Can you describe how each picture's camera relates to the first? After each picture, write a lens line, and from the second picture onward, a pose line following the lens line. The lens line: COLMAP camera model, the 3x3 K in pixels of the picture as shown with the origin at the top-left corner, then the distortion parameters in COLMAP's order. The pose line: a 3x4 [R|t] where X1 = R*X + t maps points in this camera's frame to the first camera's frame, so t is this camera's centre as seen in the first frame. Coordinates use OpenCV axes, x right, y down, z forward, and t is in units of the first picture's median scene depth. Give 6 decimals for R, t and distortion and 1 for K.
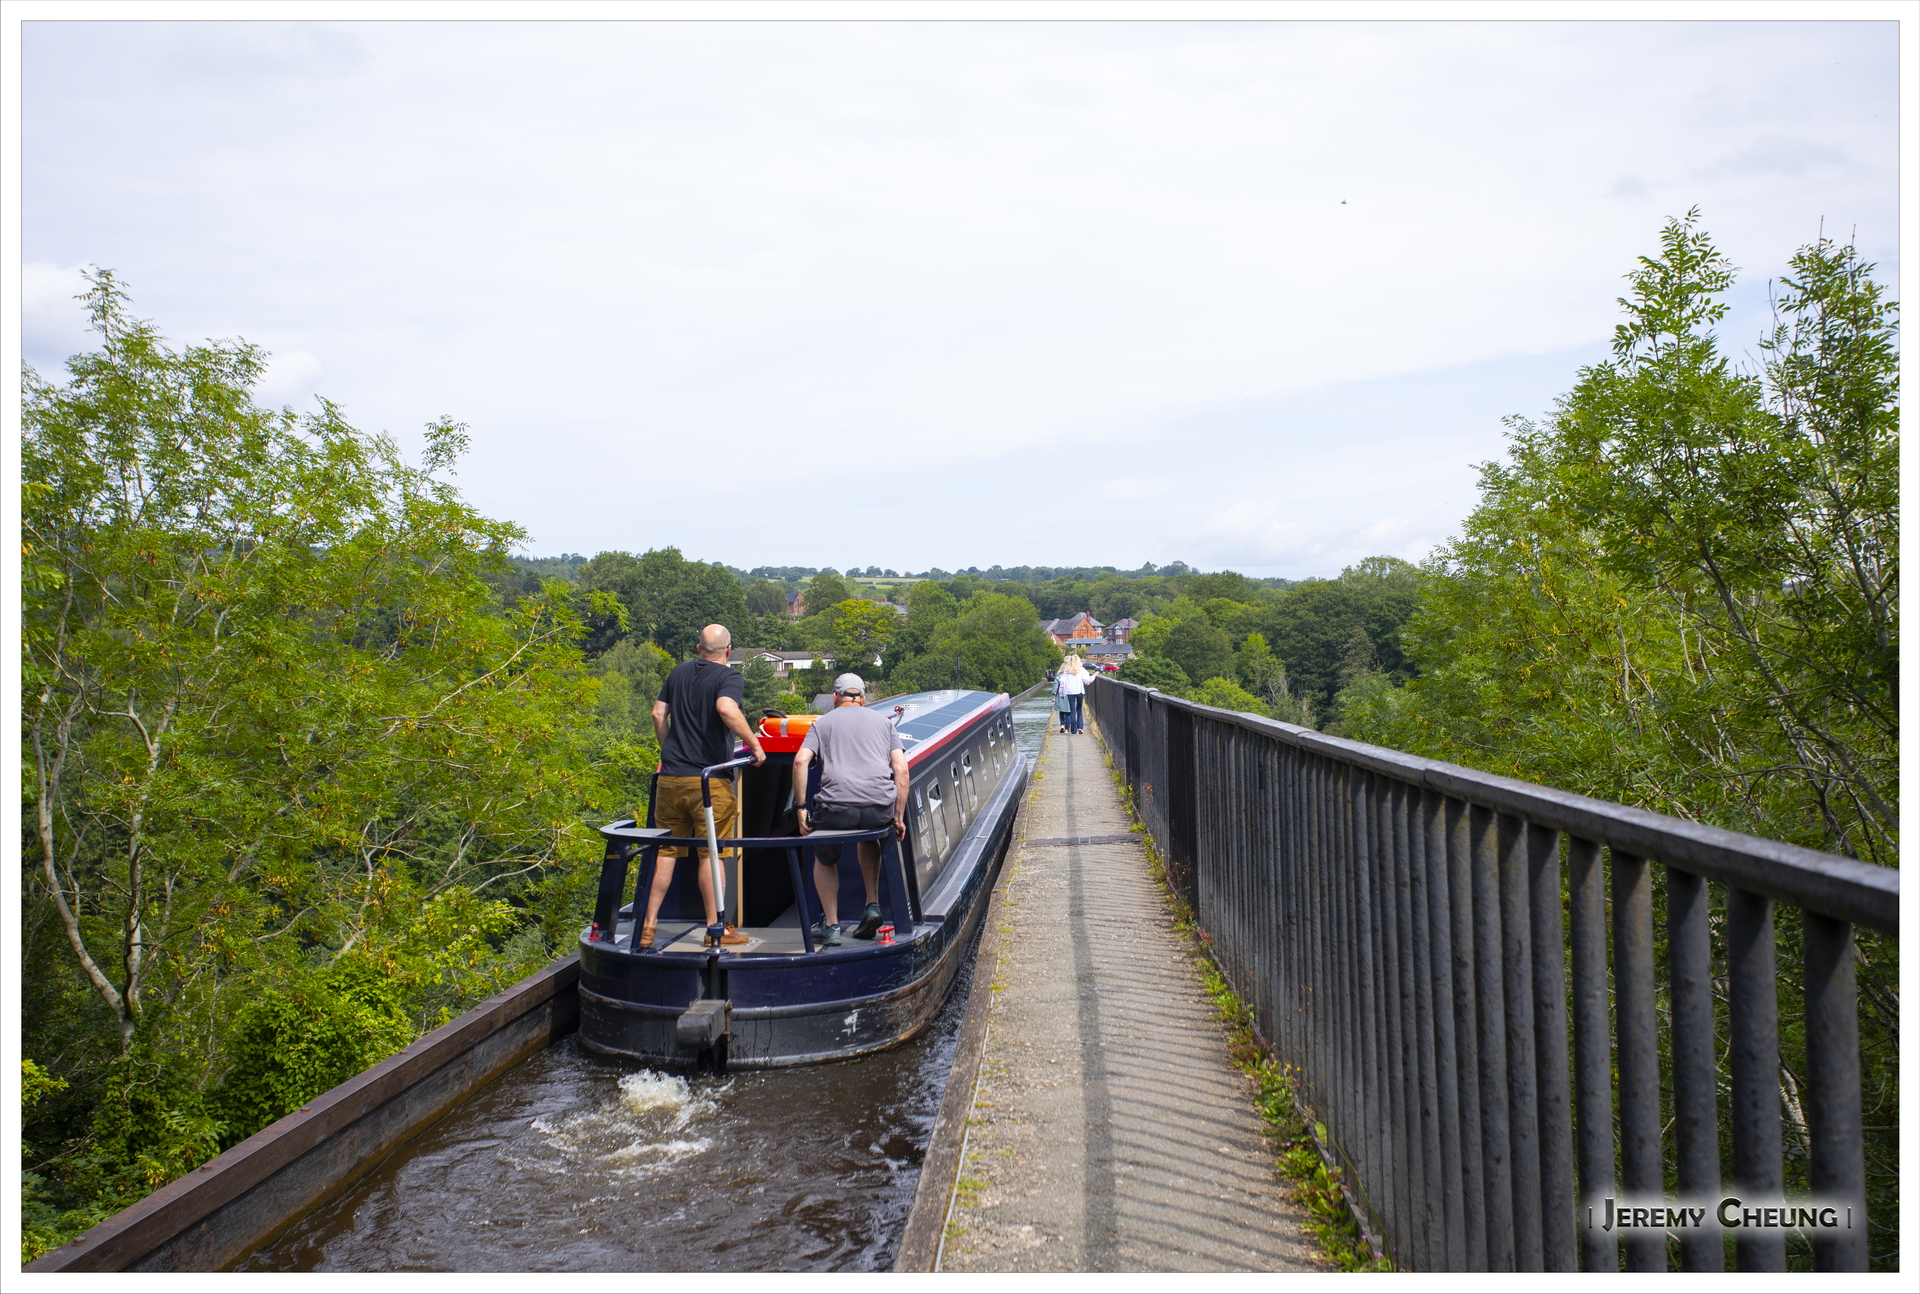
lens RADIAL K [[2081.4, 0, 953.6], [0, 2081.4, 638.1], [0, 0, 1]] dist [0.070465, 0.000000]
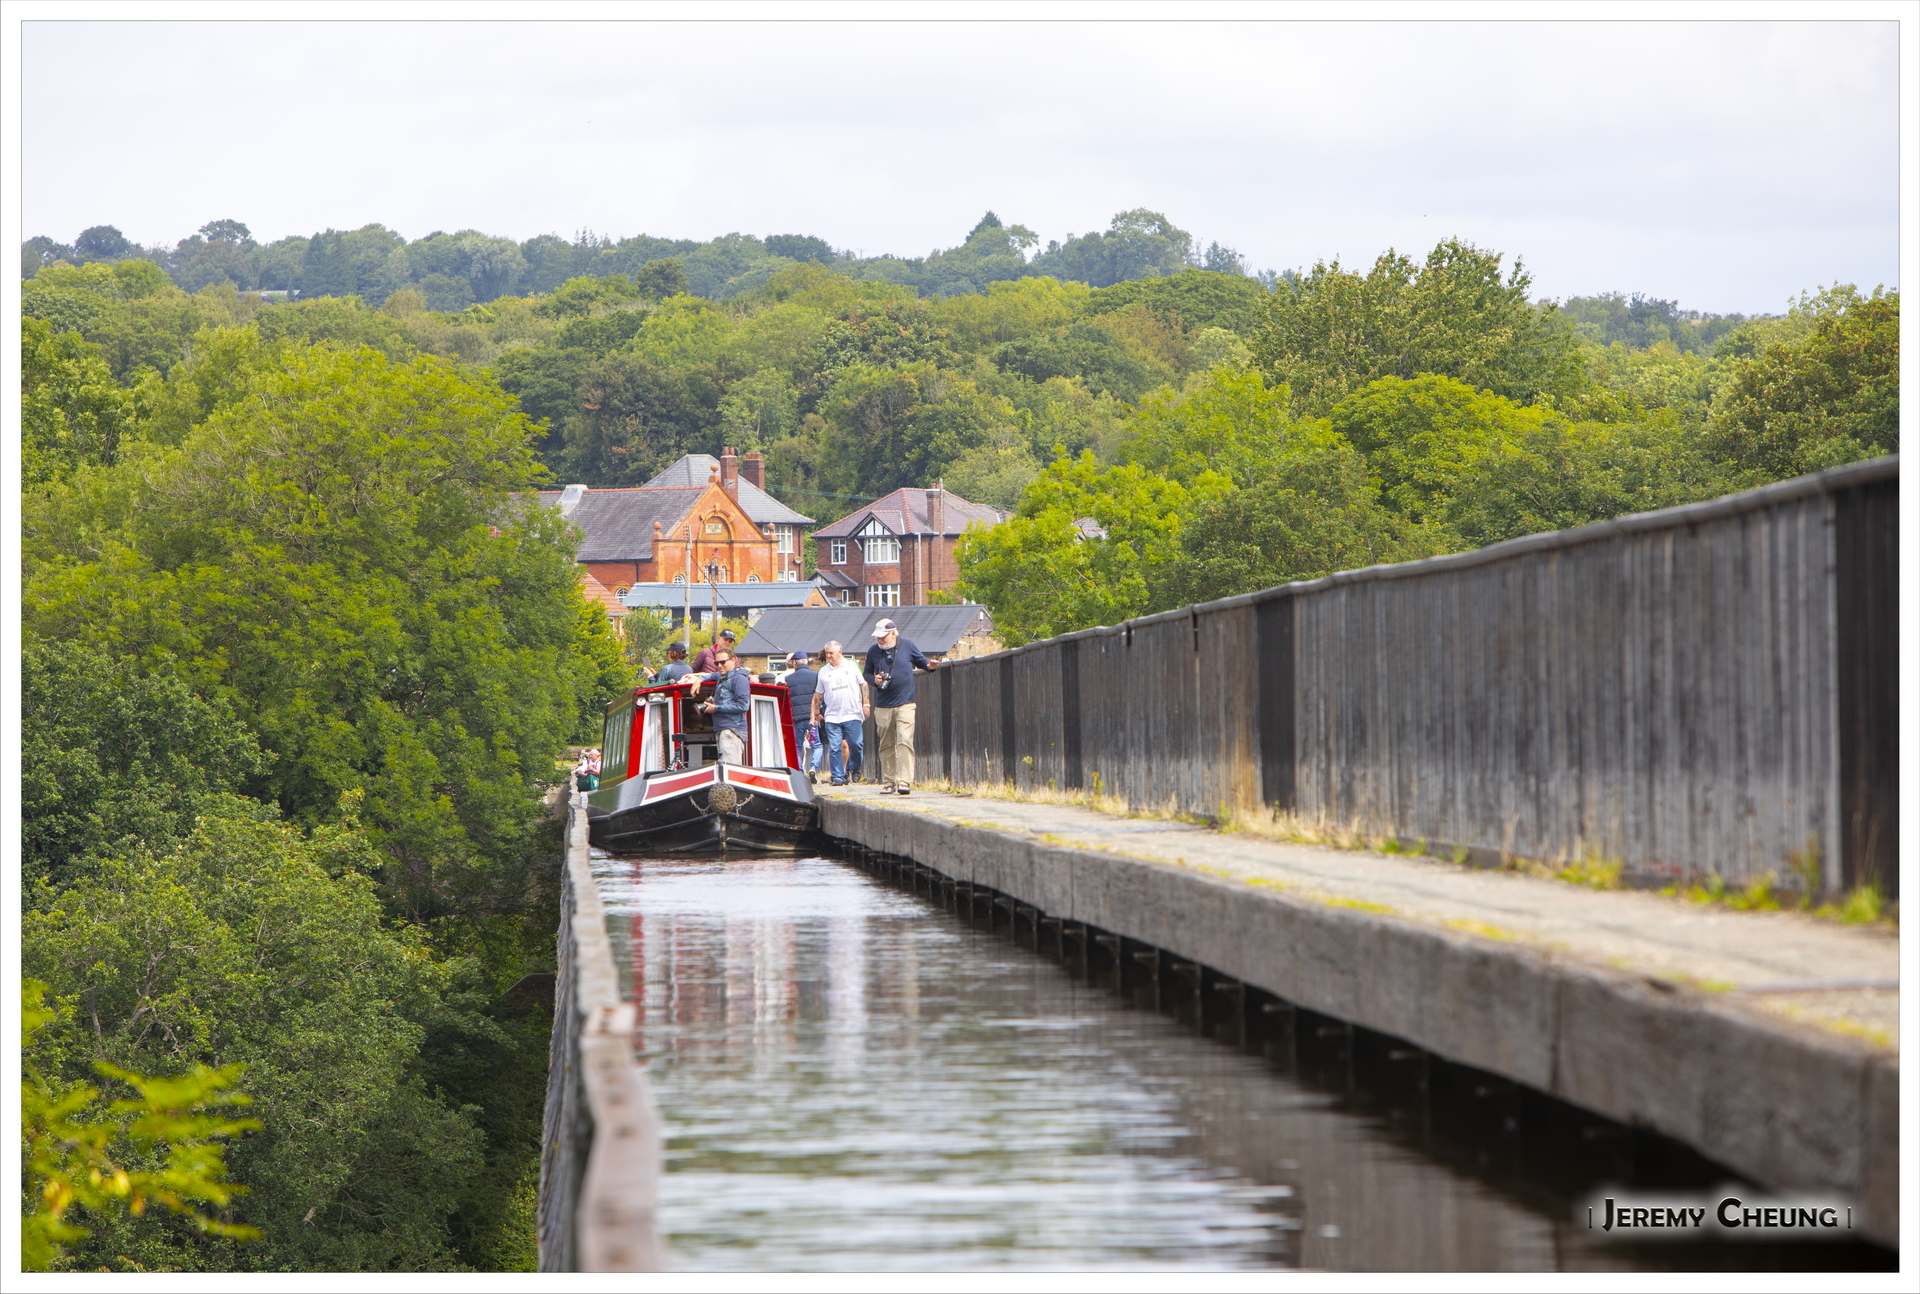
lens RADIAL K [[10681.4, 0, 963.2], [0, 10681.4, 656.0], [0, 0, 1]] dist [1.822275, 0.000000]
pose [[0.994569, 0.006818, 0.103855, -0.157955], [-0.006996, 0.999975, 0.001355, 0.043831], [-0.103843, -0.002074, 0.994592, -0.251501]]
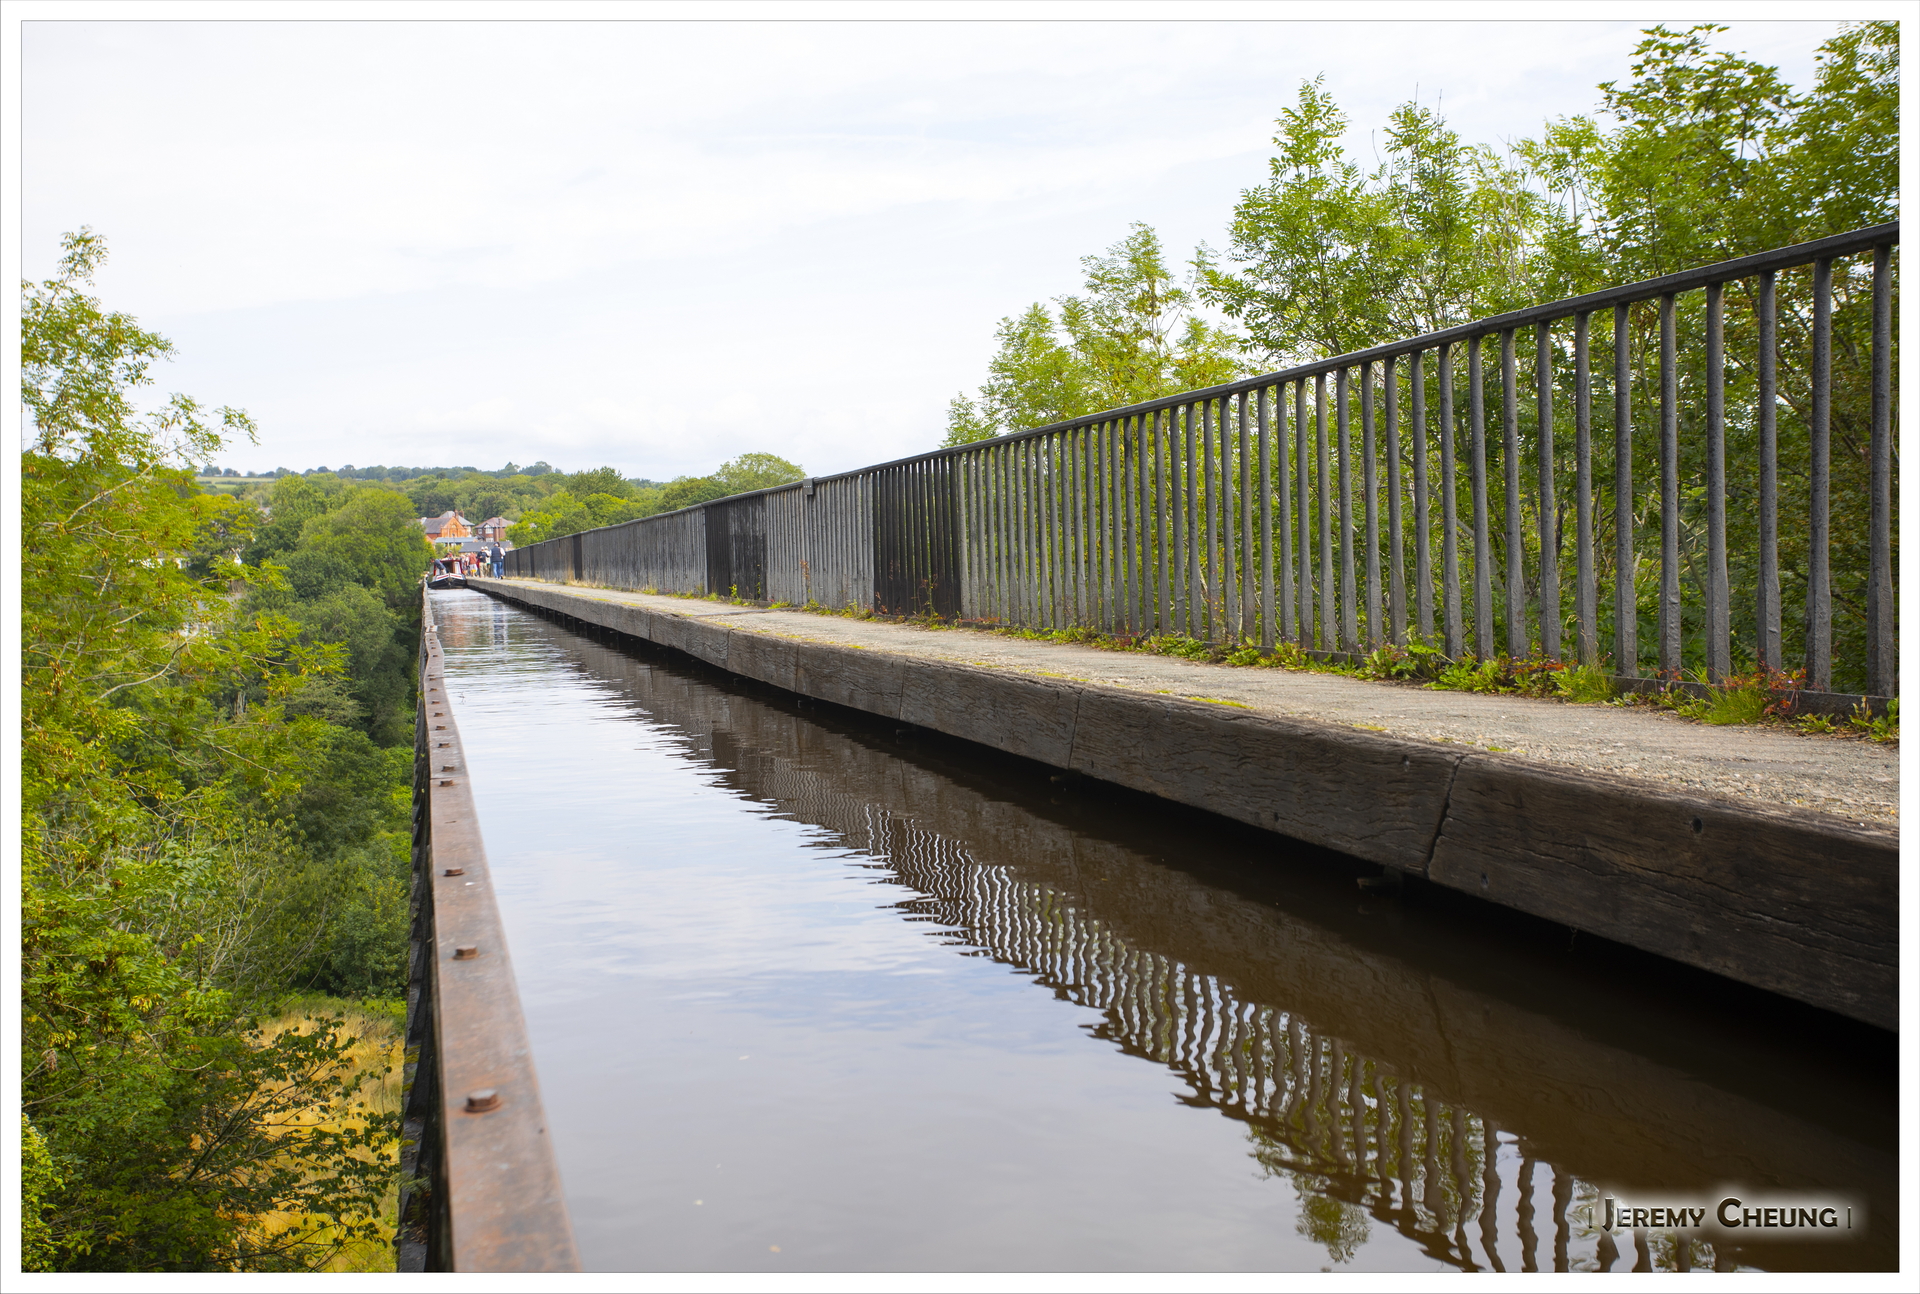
lens RADIAL K [[2081.4, 0, 950.0], [0, 2081.4, 641.0], [0, 0, 1]] dist [0.070465, 0.000000]
pose [[0.951269, -0.021405, 0.307618, -0.146446], [0.007842, 0.998945, 0.045257, 0.047975], [-0.308262, -0.040639, 0.950433, -0.110221]]
